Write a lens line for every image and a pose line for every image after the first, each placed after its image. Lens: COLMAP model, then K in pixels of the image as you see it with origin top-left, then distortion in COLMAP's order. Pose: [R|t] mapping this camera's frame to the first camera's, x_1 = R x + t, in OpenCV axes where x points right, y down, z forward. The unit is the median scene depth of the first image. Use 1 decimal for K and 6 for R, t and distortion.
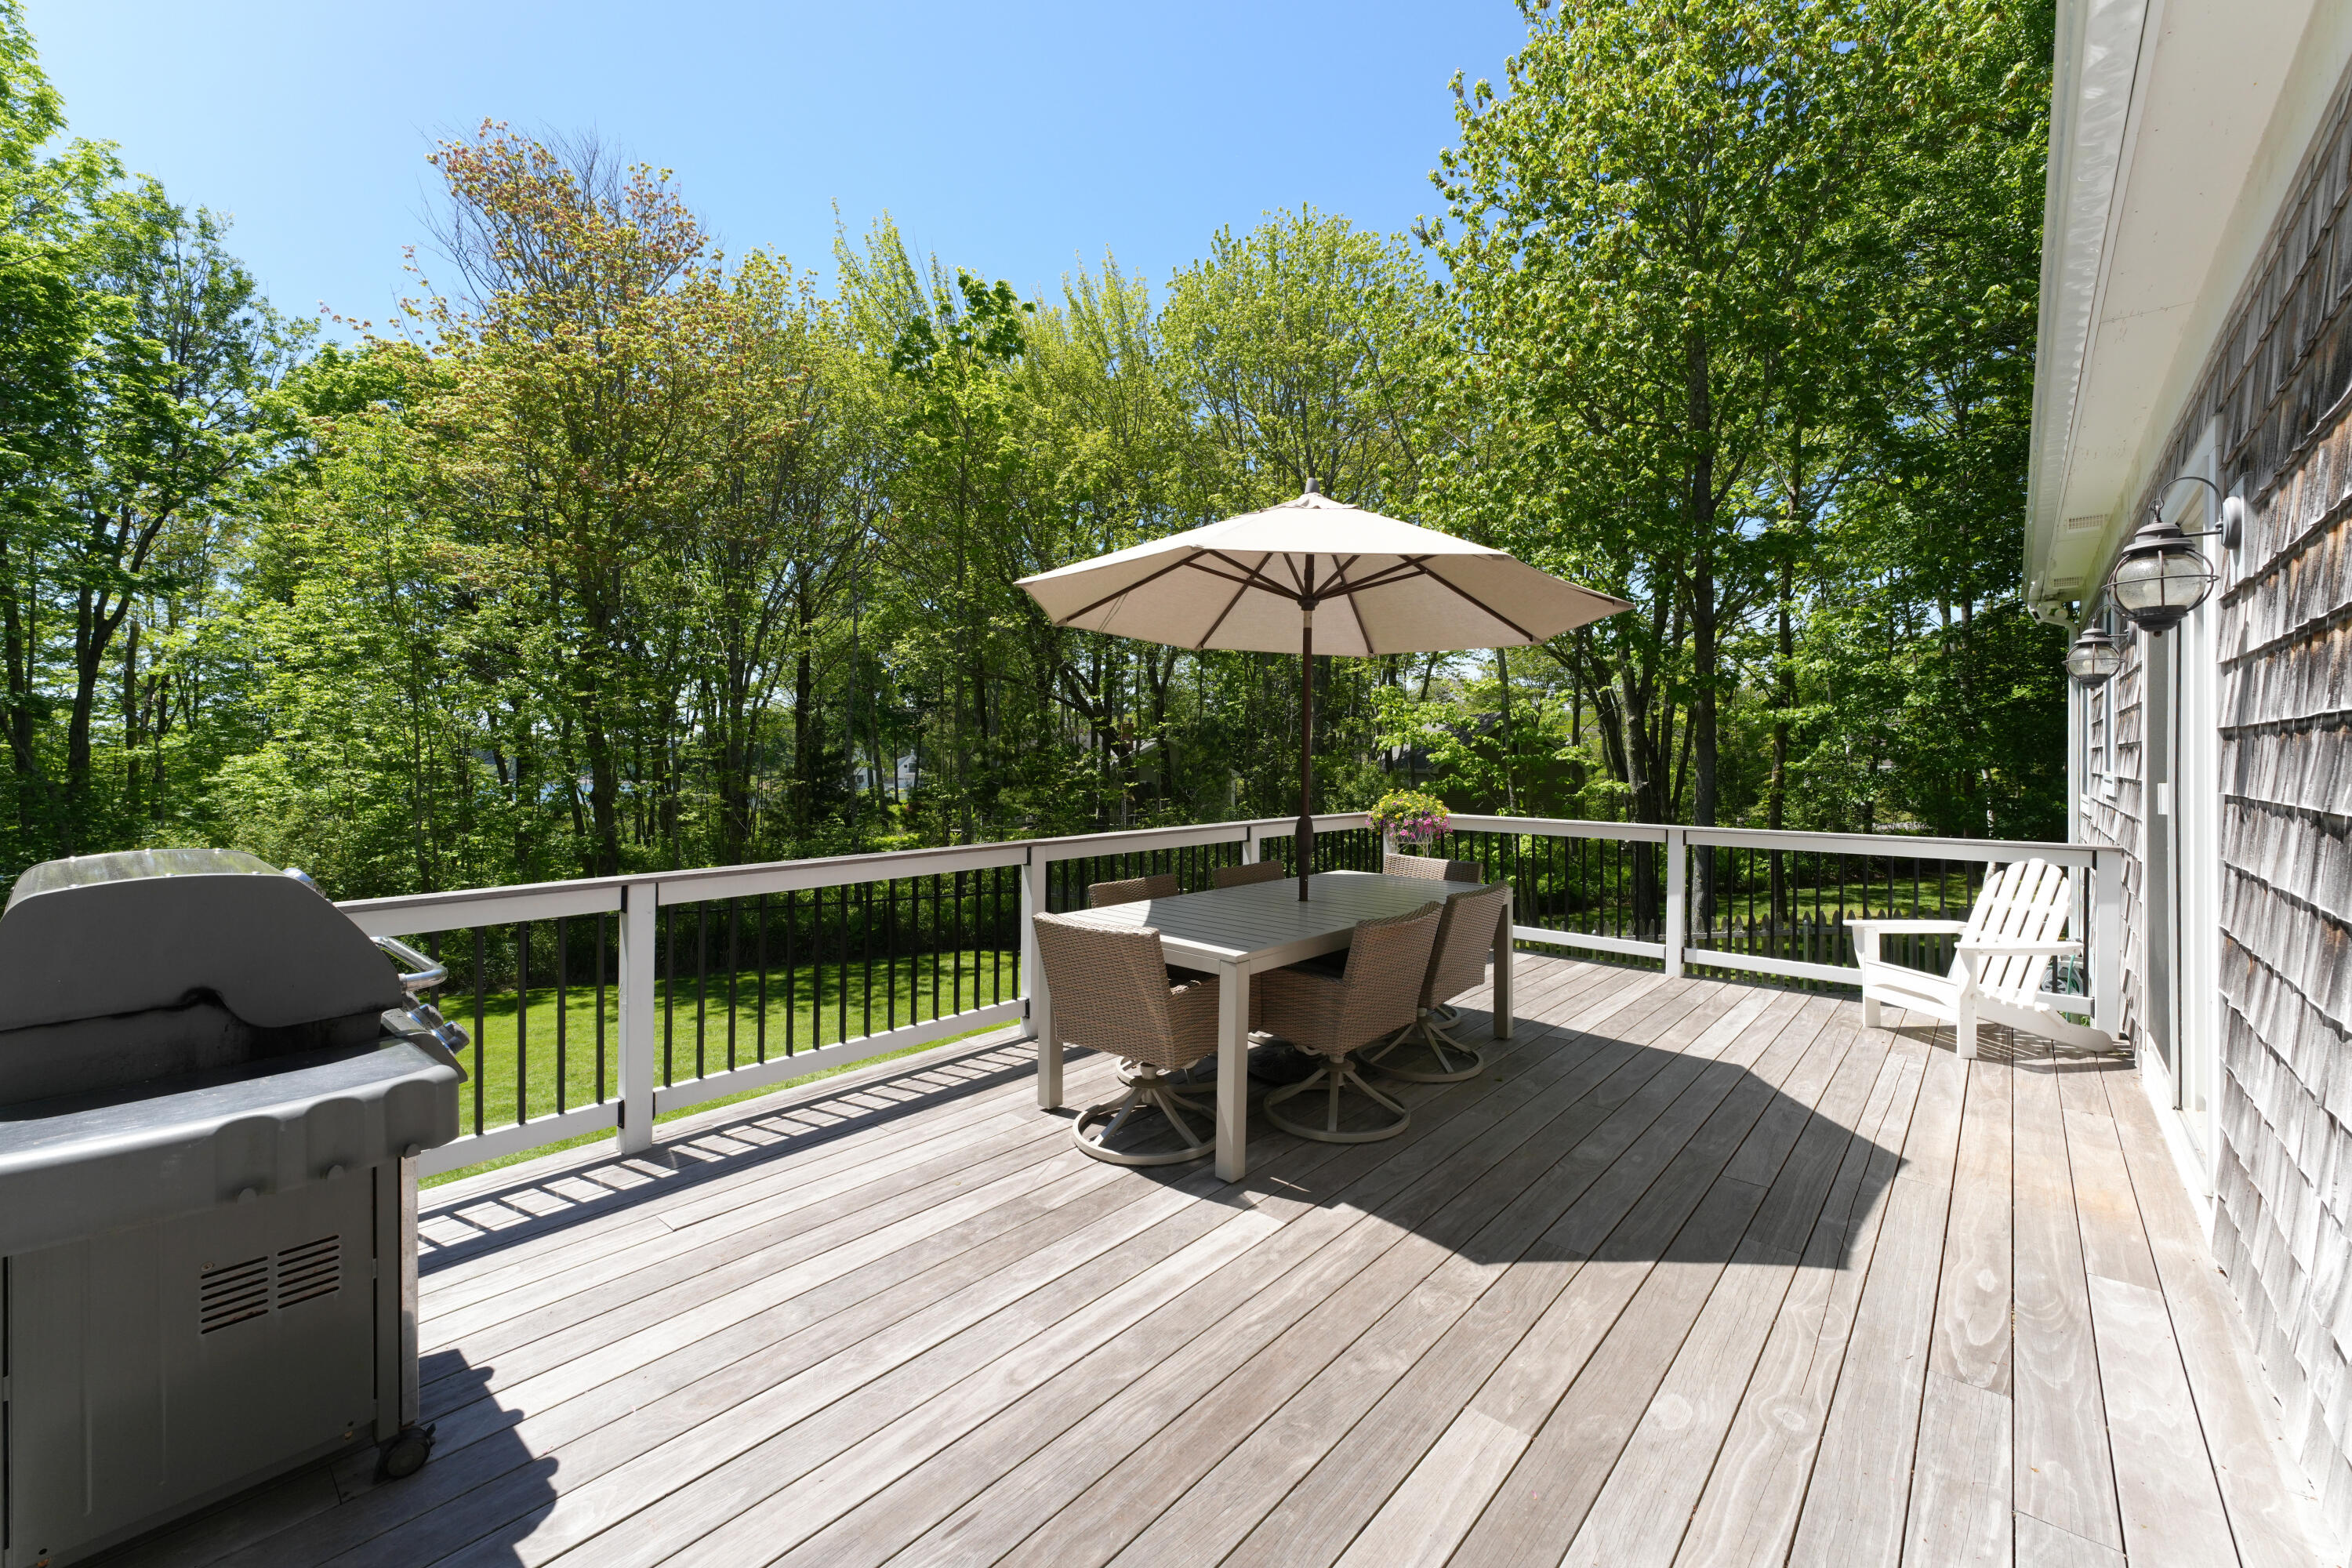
lens RADIAL K [[957.7, 0, 1181.0], [0, 957.7, 764.4], [0, 0, 1]] dist [0.005459, 0.000704]
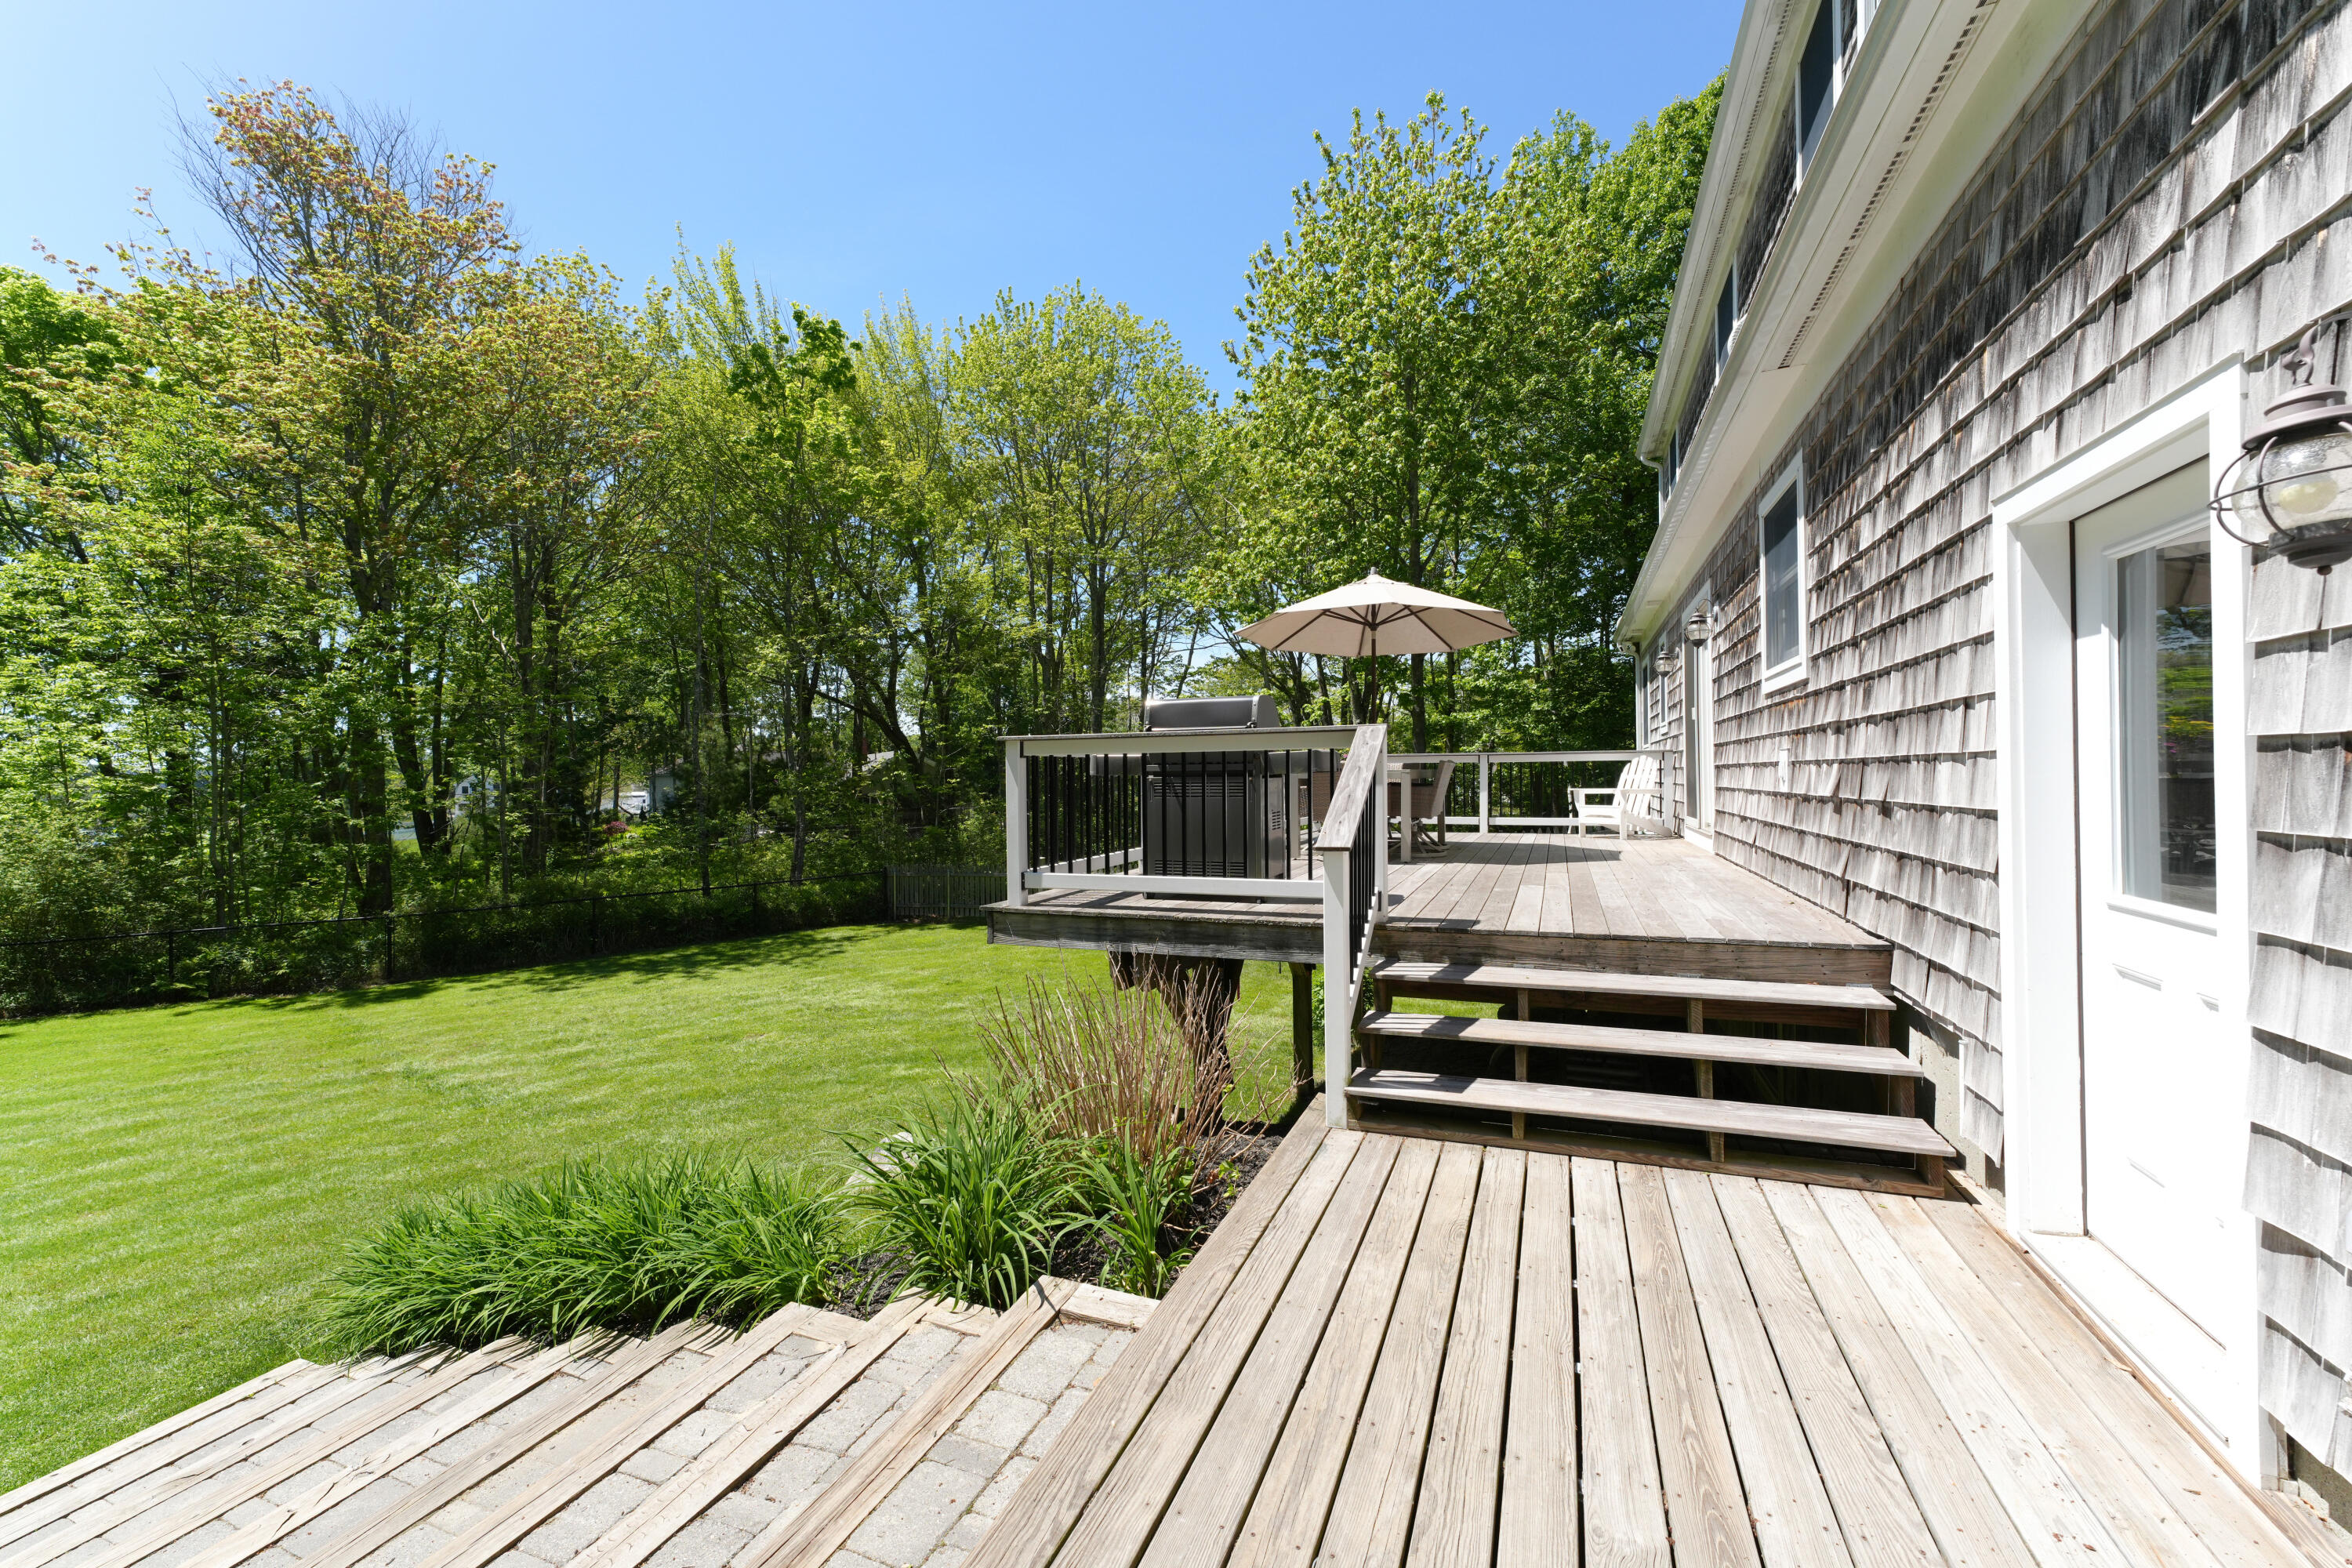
lens RADIAL K [[957.7, 0, 1176.8], [0, 957.7, 777.9], [0, 0, 1]] dist [0.005459, 0.000704]
pose [[0.944213, -0.012728, 0.329089, -0.248196], [0.015831, 0.999852, -0.006752, 0.043202], [-0.328955, 0.011585, 0.944275, -0.212281]]
